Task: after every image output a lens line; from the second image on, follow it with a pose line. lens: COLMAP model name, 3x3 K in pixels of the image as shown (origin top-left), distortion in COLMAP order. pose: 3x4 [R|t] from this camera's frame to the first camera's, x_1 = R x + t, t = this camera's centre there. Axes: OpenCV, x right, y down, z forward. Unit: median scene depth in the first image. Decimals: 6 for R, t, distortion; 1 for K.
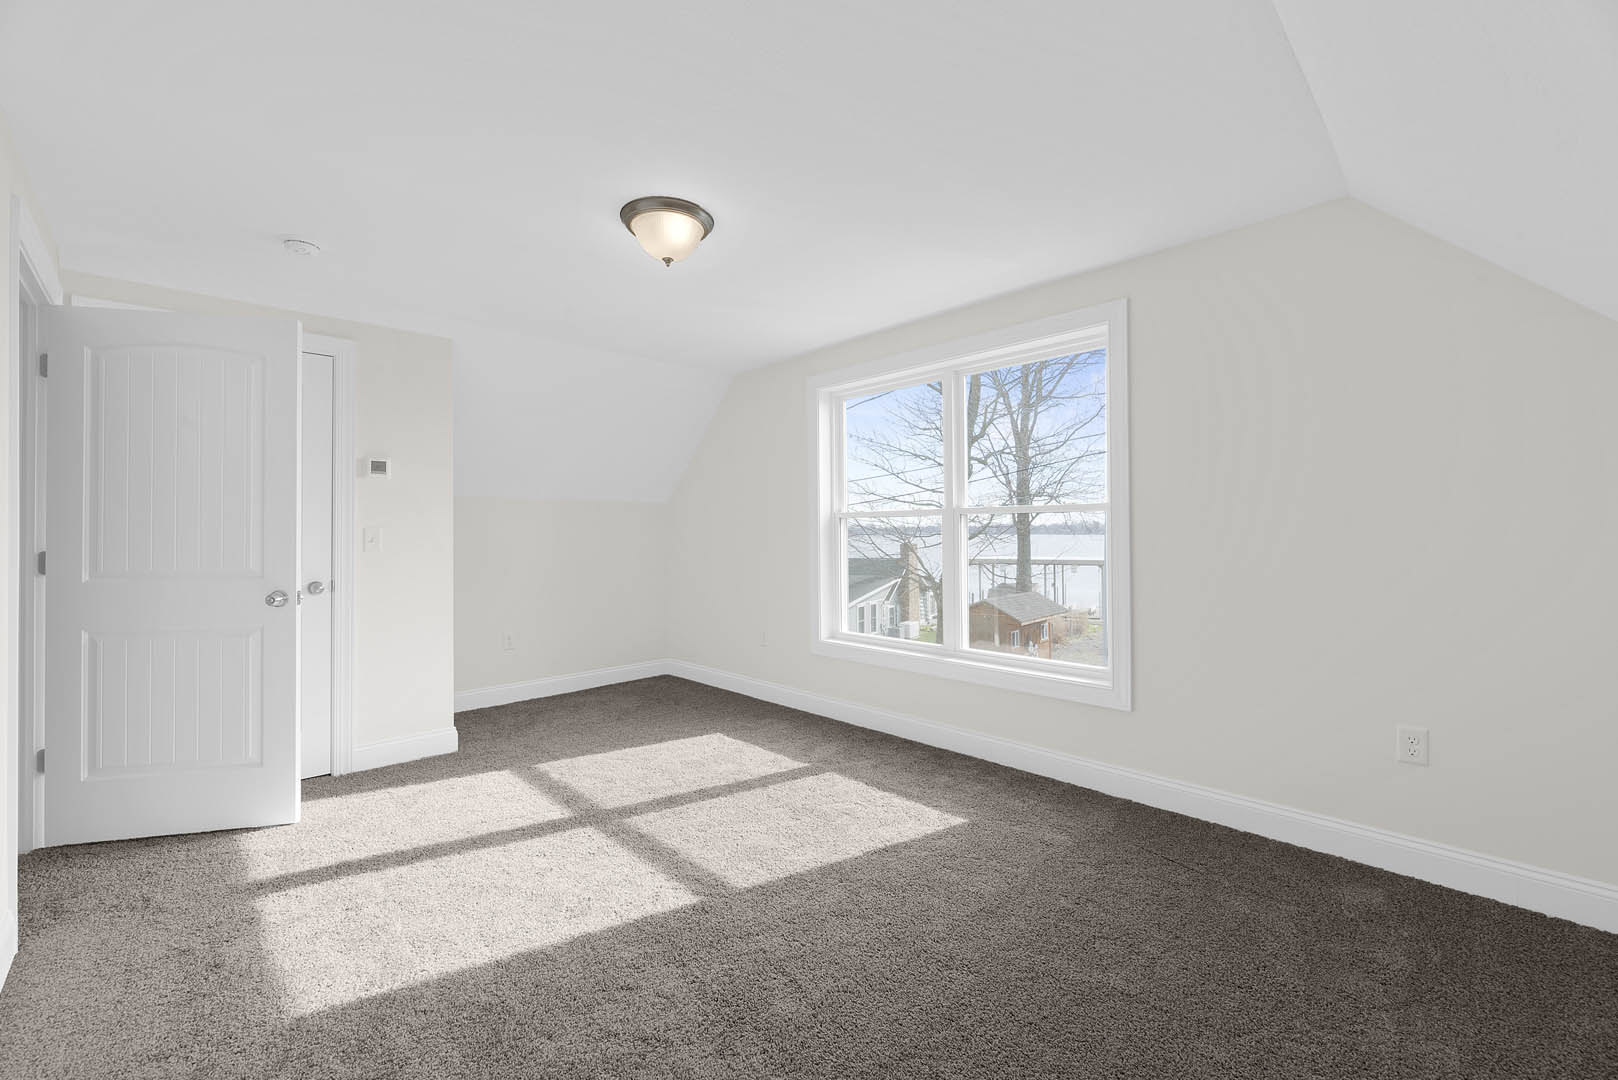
lens RADIAL K [[658.6, 0, 801.6], [0, 658.6, 537.3], [0, 0, 1]] dist [-0.002403, 0.000008]
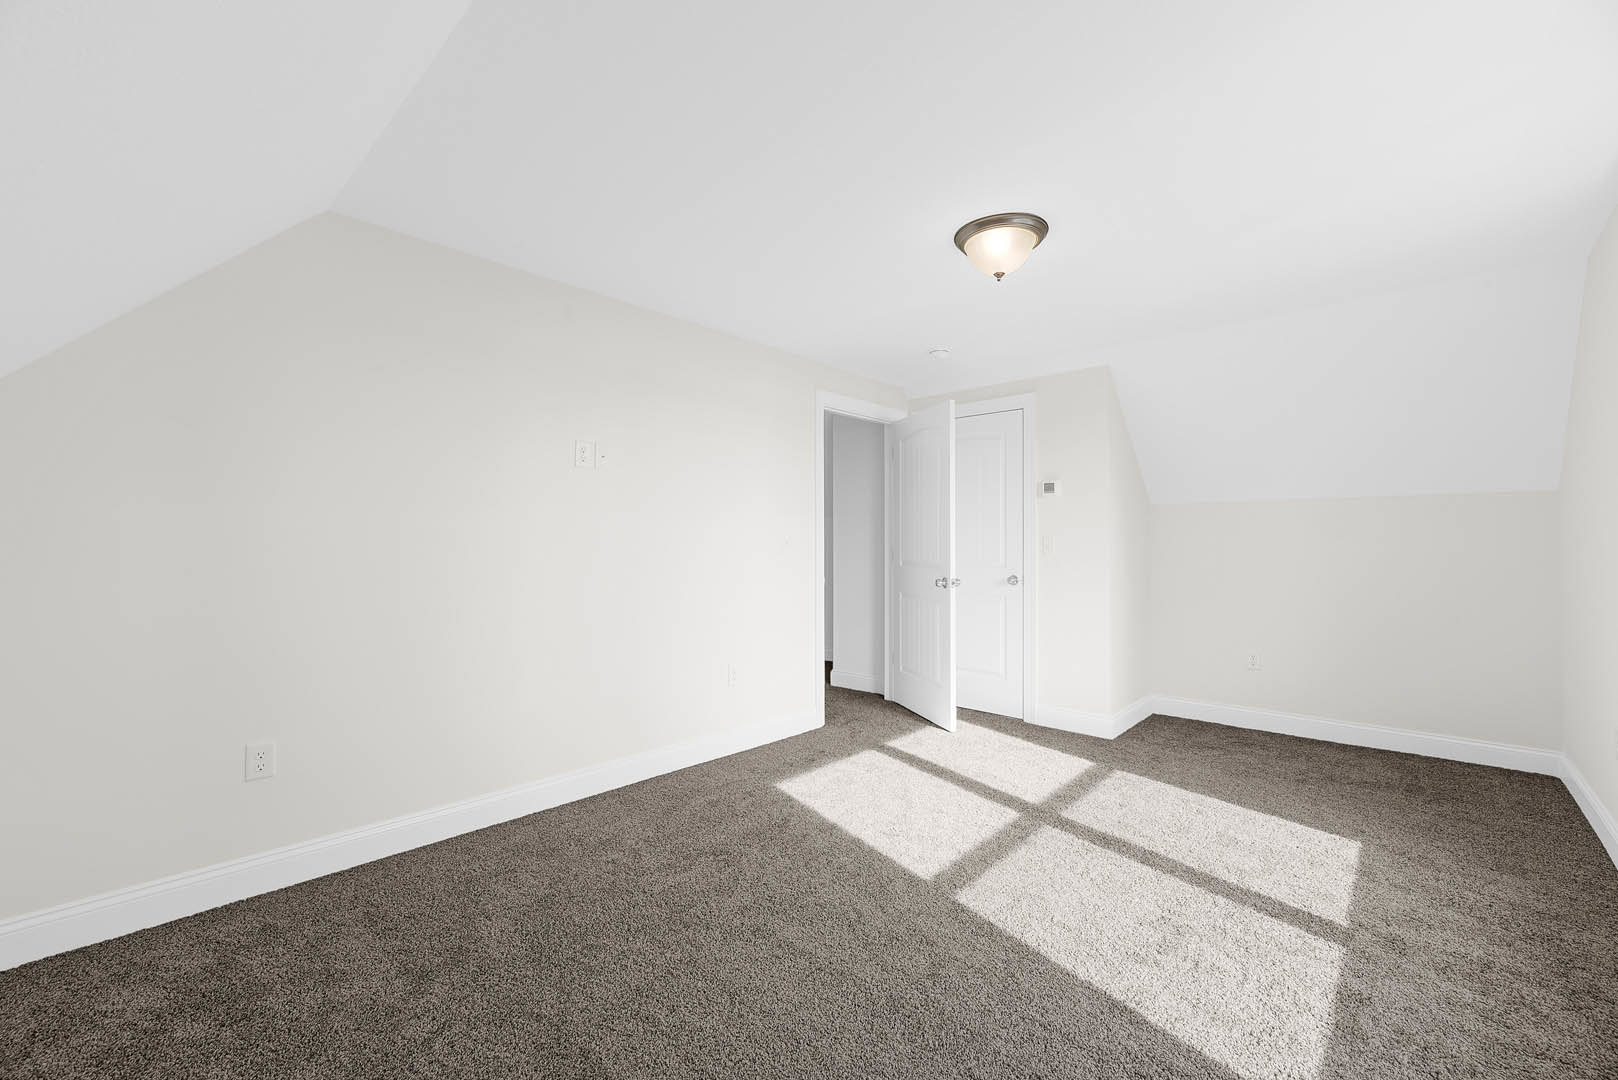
lens RADIAL K [[658.6, 0, 801.6], [0, 658.6, 537.3], [0, 0, 1]] dist [-0.002403, 0.000008]
pose [[0.048514, -0.003079, -0.998818, 0.648295], [-0.004154, 0.999986, -0.003284, -0.006861], [0.998814, 0.004309, 0.048500, 0.516517]]
